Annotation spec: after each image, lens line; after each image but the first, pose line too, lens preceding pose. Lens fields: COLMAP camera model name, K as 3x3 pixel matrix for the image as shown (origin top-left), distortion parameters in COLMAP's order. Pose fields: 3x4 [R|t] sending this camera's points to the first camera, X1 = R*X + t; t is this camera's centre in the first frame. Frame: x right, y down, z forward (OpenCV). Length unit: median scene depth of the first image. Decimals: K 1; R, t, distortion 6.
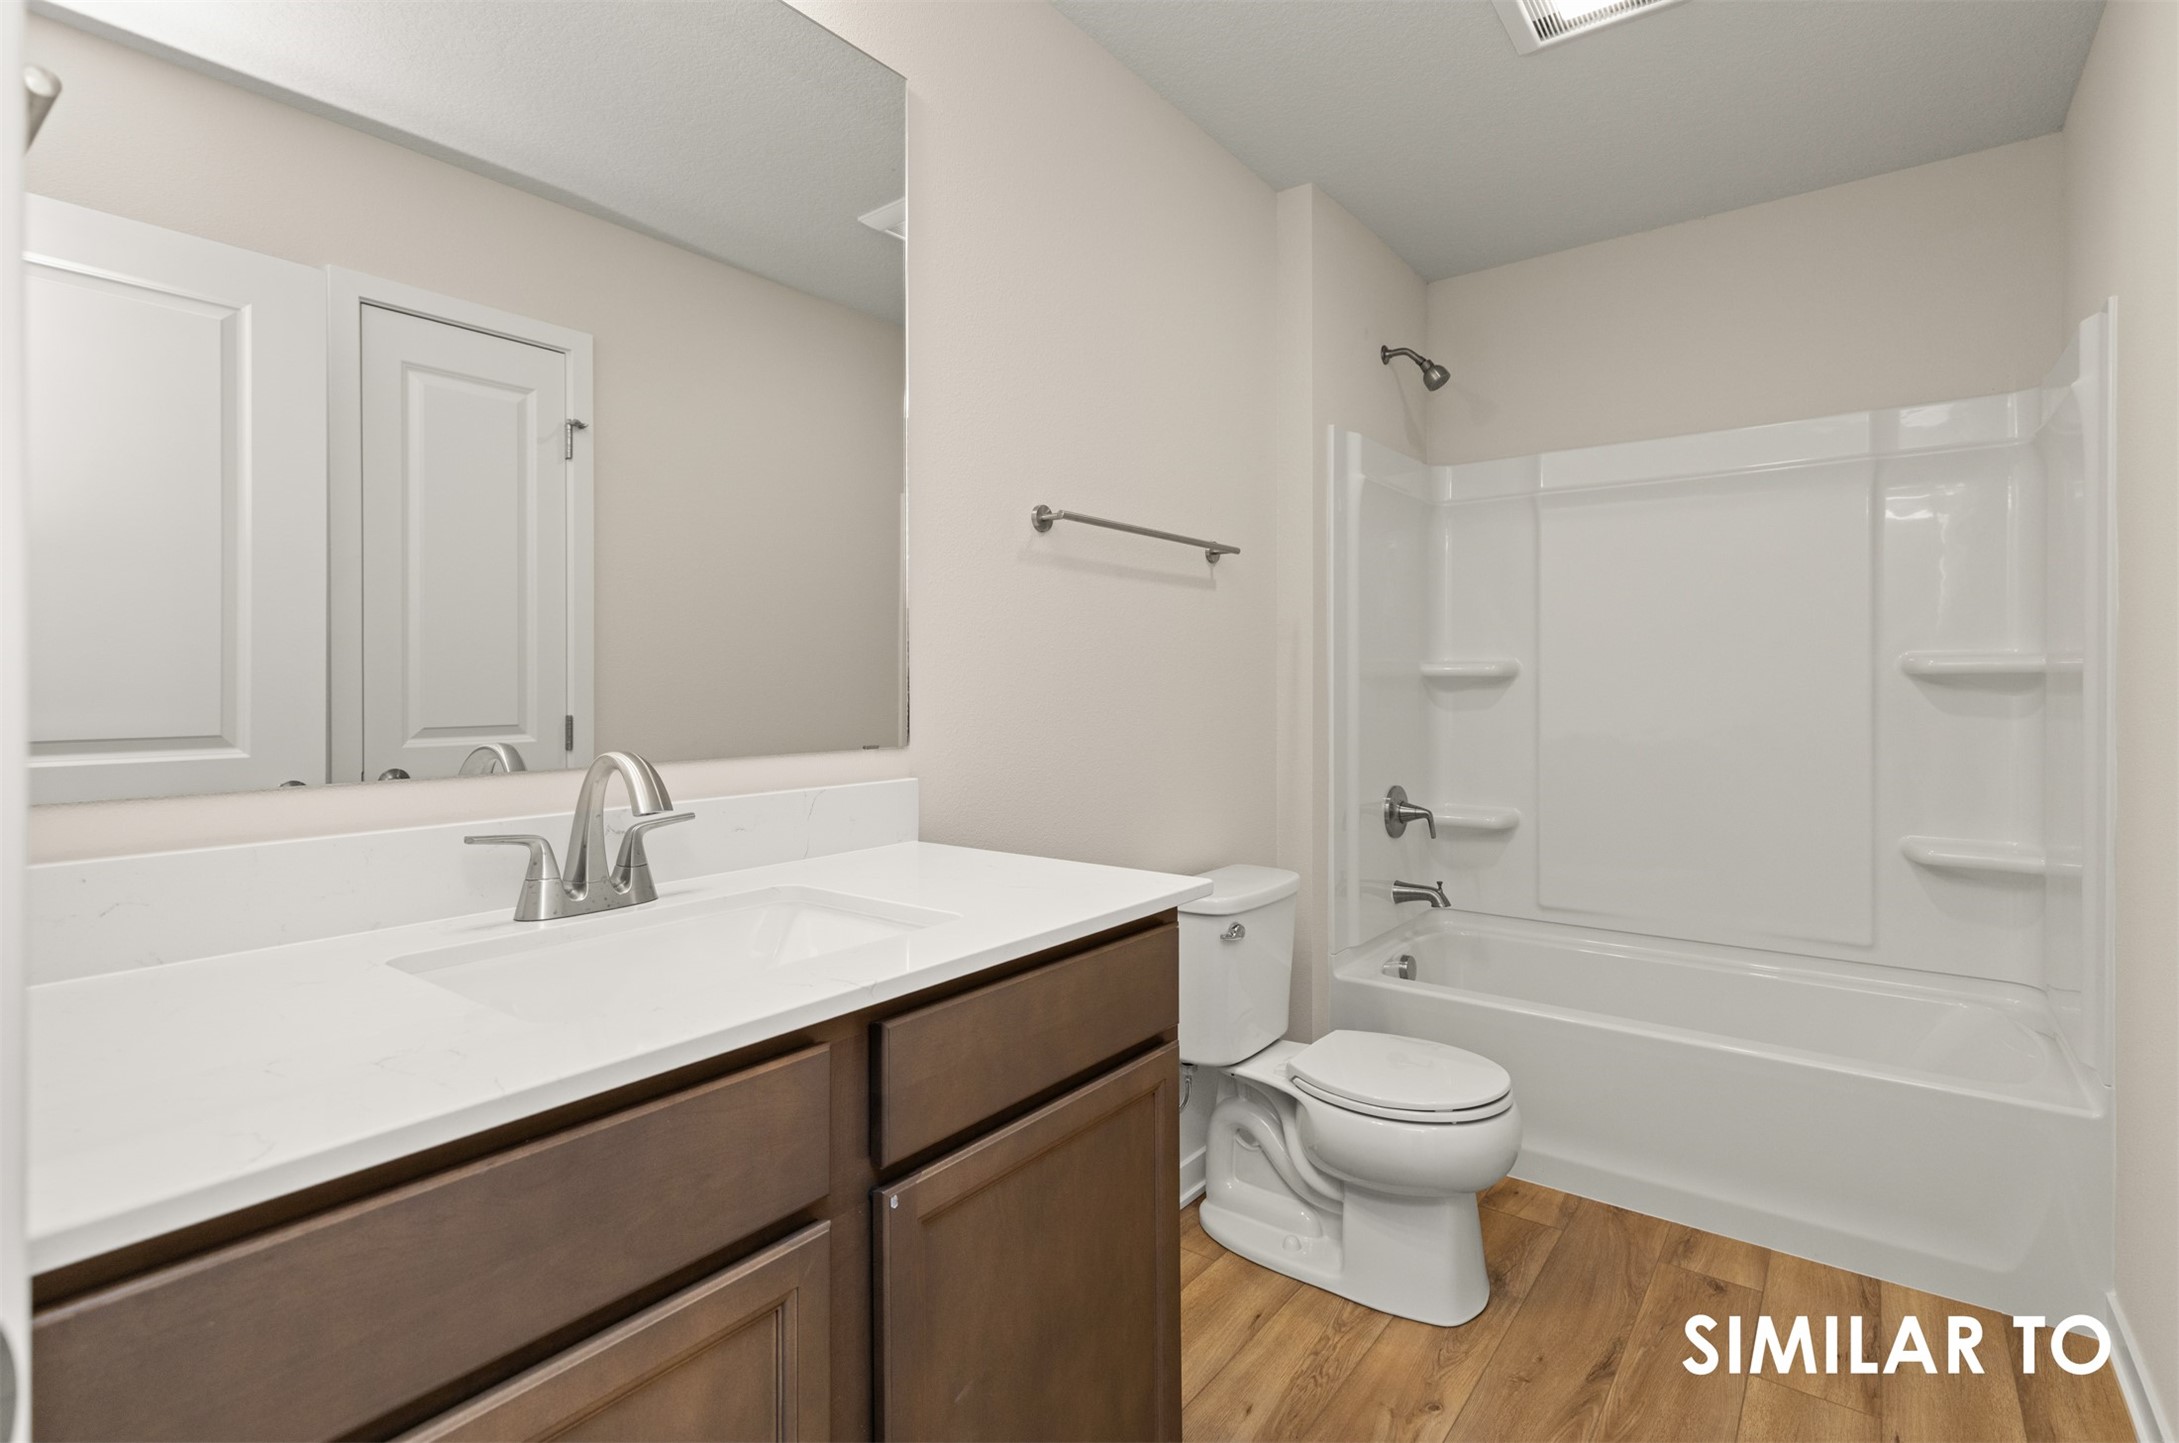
lens RADIAL K [[1045.3, 0, 1096.5], [0, 1045.3, 689.2], [0, 0, 1]] dist [0.001517, -0.000106]
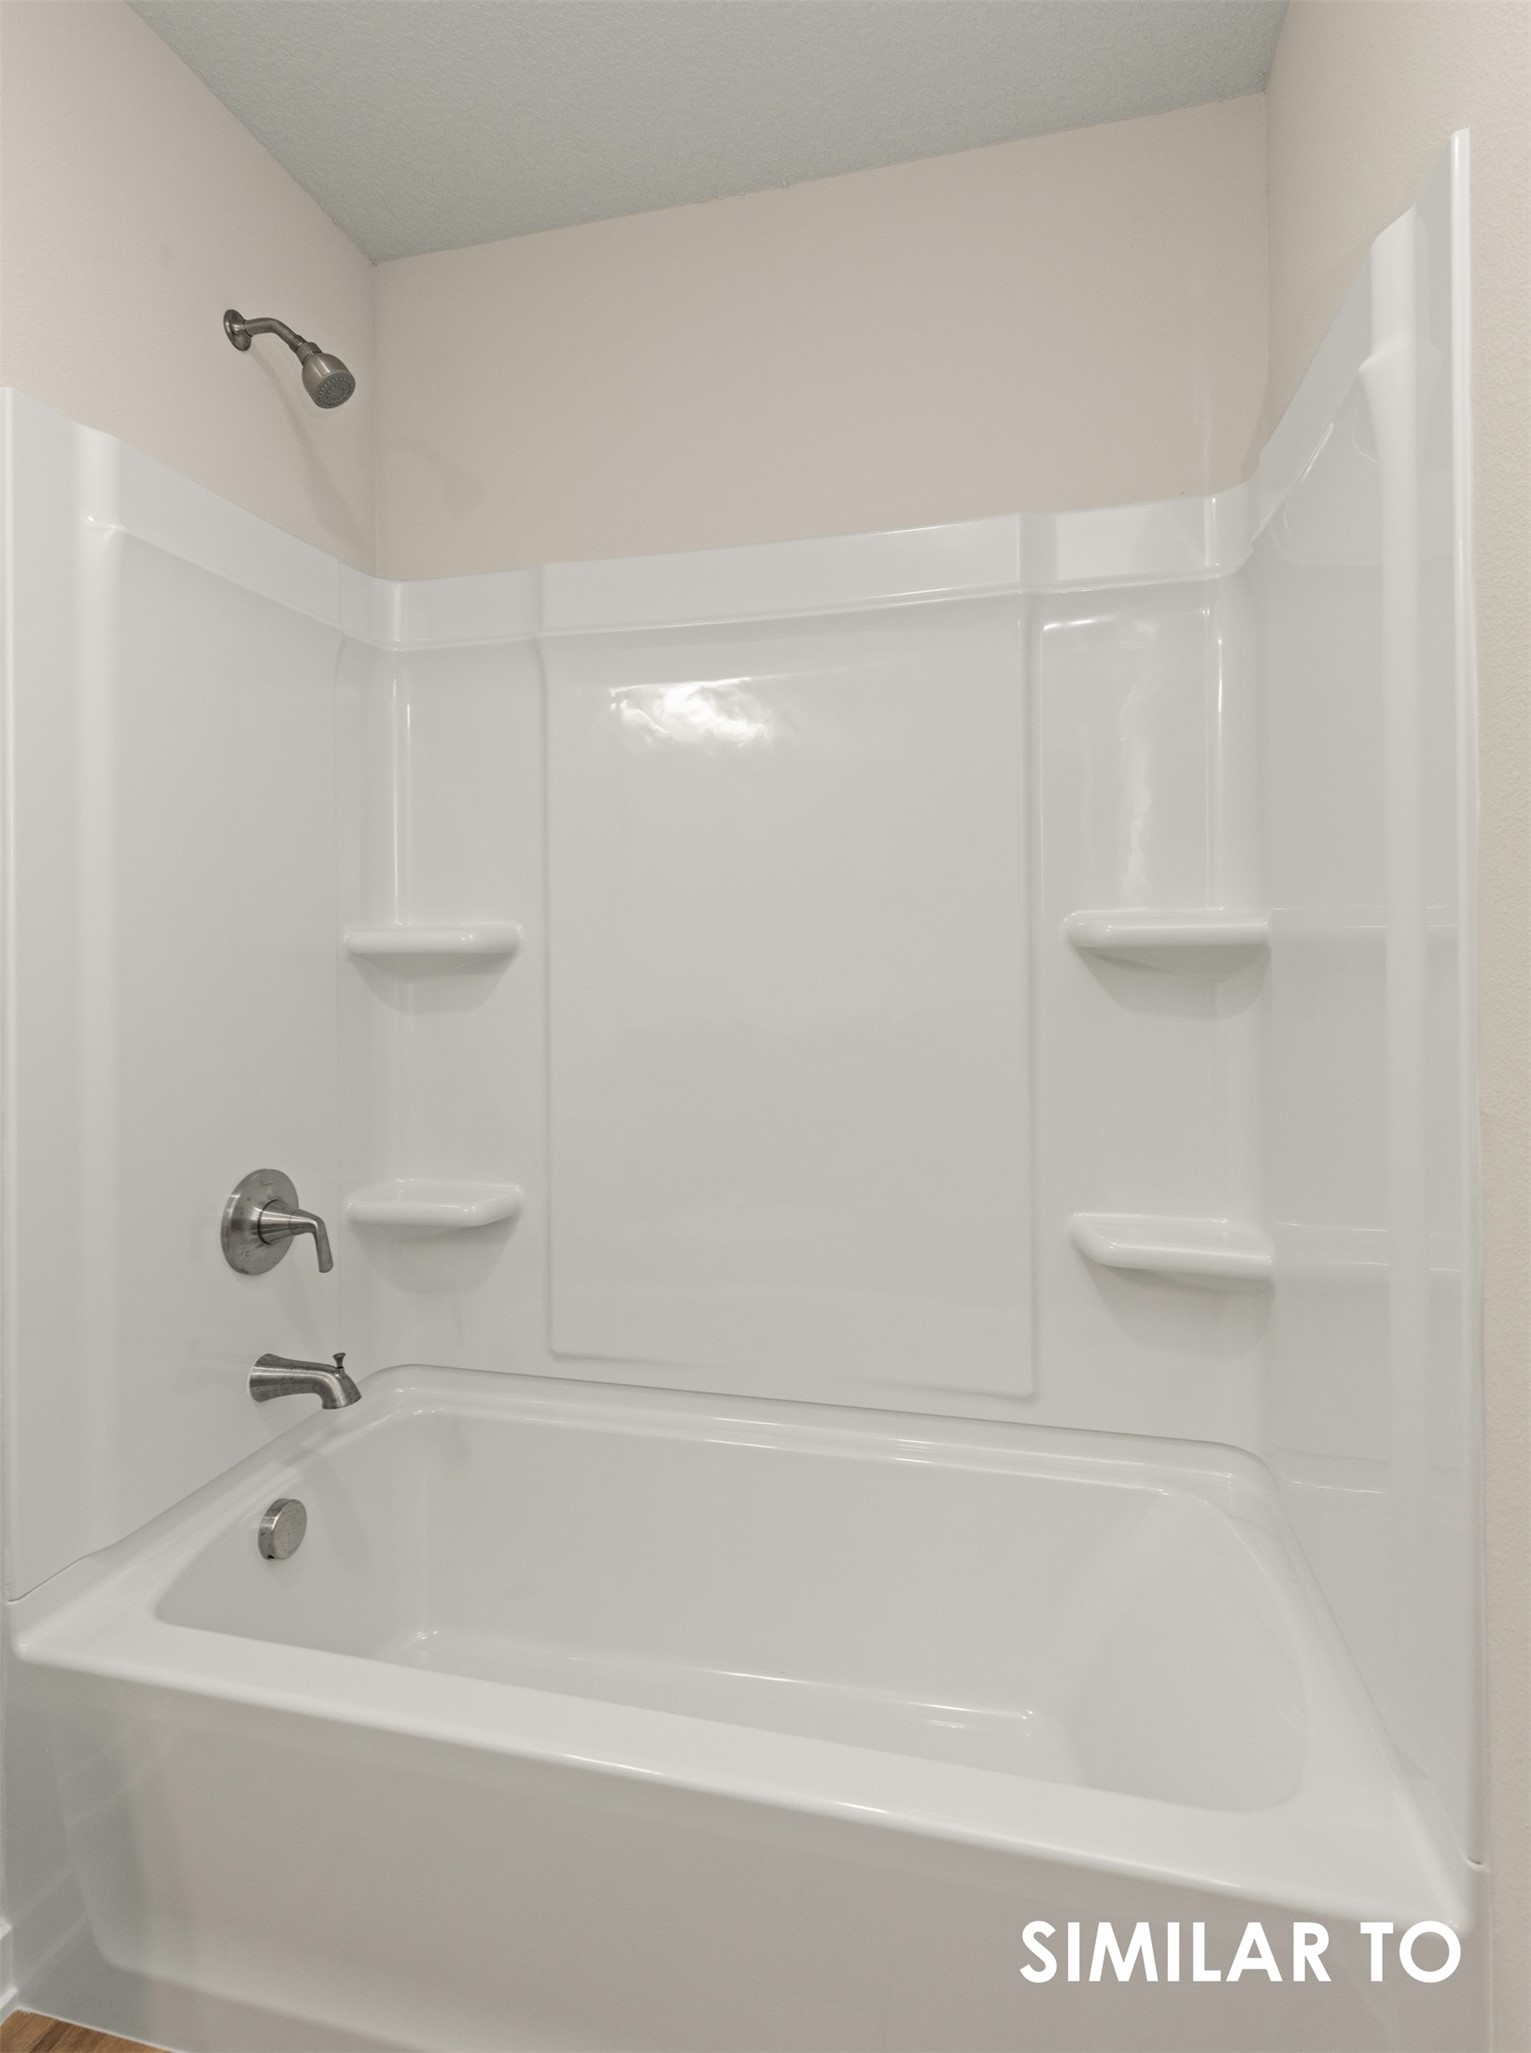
lens RADIAL K [[1040.1, 0, 763.1], [0, 1040.1, 951.8], [0, 0, 1]] dist [-0.003120, -0.000147]
pose [[0.921753, -0.007515, 0.387704, 0.324191], [0.010012, 0.999940, -0.004421, -0.009597], [-0.387648, 0.007957, 0.921773, 0.446794]]
